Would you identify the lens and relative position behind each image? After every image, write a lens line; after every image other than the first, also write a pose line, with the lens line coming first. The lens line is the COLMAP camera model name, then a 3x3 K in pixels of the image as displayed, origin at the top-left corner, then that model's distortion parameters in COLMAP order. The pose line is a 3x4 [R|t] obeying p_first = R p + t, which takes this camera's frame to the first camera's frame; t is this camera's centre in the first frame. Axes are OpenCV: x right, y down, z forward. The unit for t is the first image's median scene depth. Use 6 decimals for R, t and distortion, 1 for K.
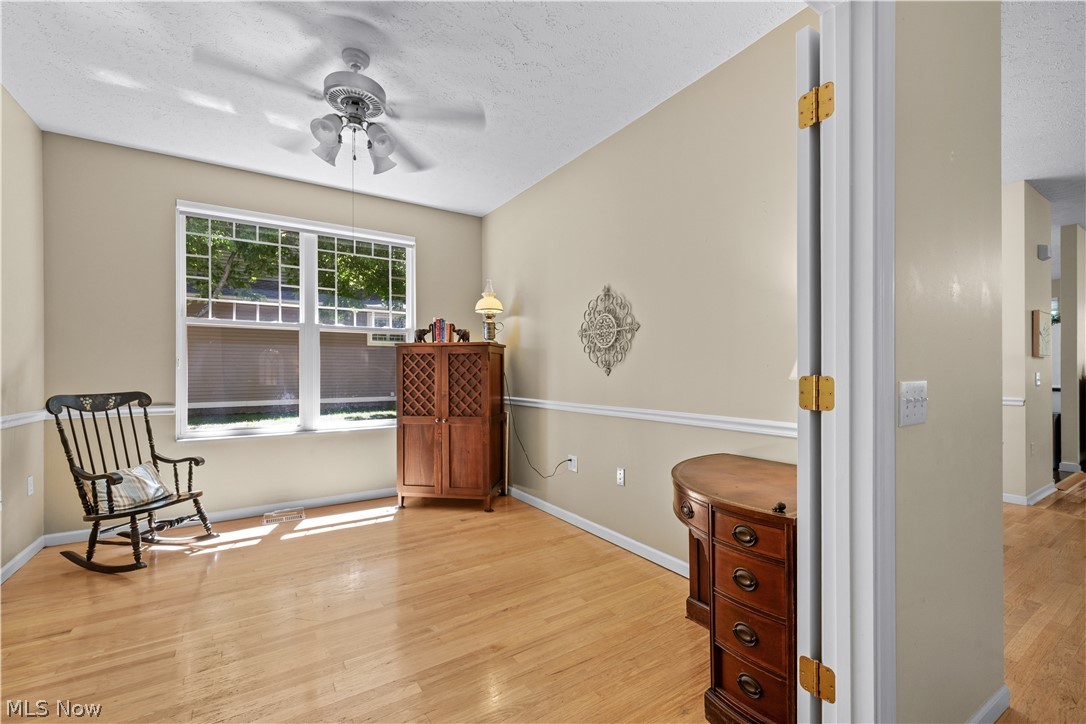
lens RADIAL K [[455.1, 0, 541.3], [0, 455.1, 372.7], [0, 0, 1]] dist [-0.002925, 0.000131]
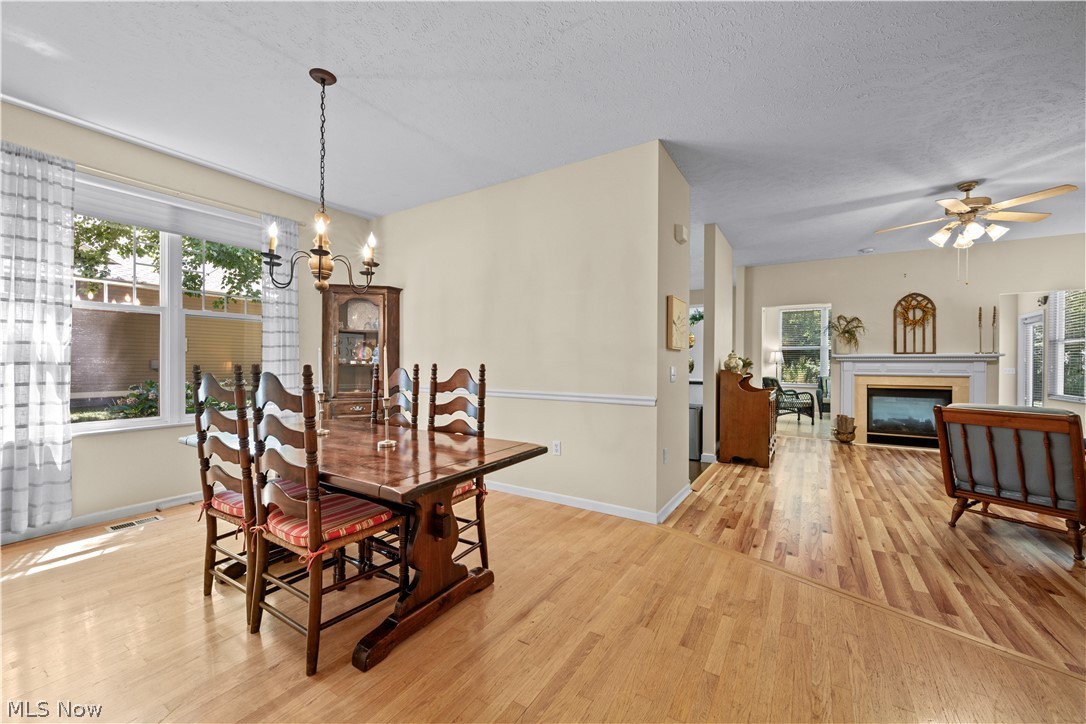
lens RADIAL K [[429.9, 0, 539.1], [0, 429.9, 362.8], [0, 0, 1]] dist [-0.000843, -0.000492]
pose [[0.904707, 0.009338, 0.425932, 0.508783], [-0.008663, 0.999956, -0.003522, -0.002541], [-0.425946, -0.000504, 0.904748, 0.356628]]
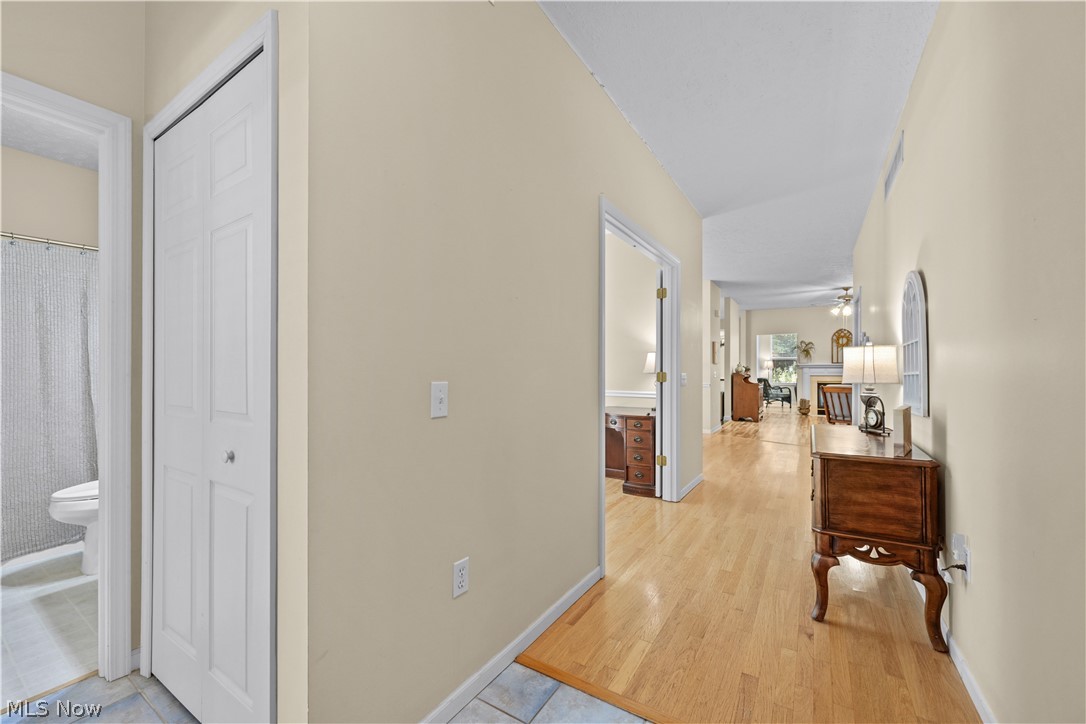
lens RADIAL K [[429.9, 0, 539.7], [0, 429.9, 367.8], [0, 0, 1]] dist [-0.000843, -0.000492]
pose [[0.907565, 0.006143, 0.419866, -0.480944], [-0.004273, 0.999976, -0.005394, 0.000171], [-0.419889, 0.003102, 0.907570, -0.470231]]
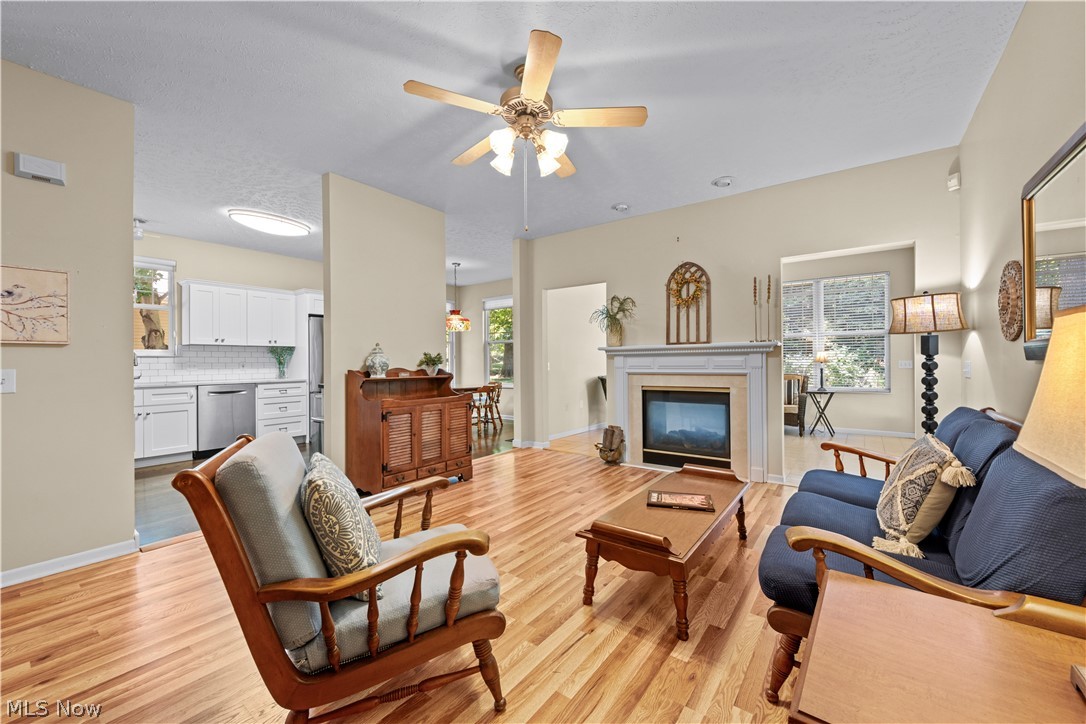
lens RADIAL K [[429.9, 0, 547.0], [0, 429.9, 361.1], [0, 0, 1]] dist [-0.000843, -0.000492]
pose [[0.932938, -0.003499, 0.360020, 1.597957], [0.005774, 0.999970, -0.005243, -0.002539], [-0.359991, 0.006970, 0.932930, 0.248052]]
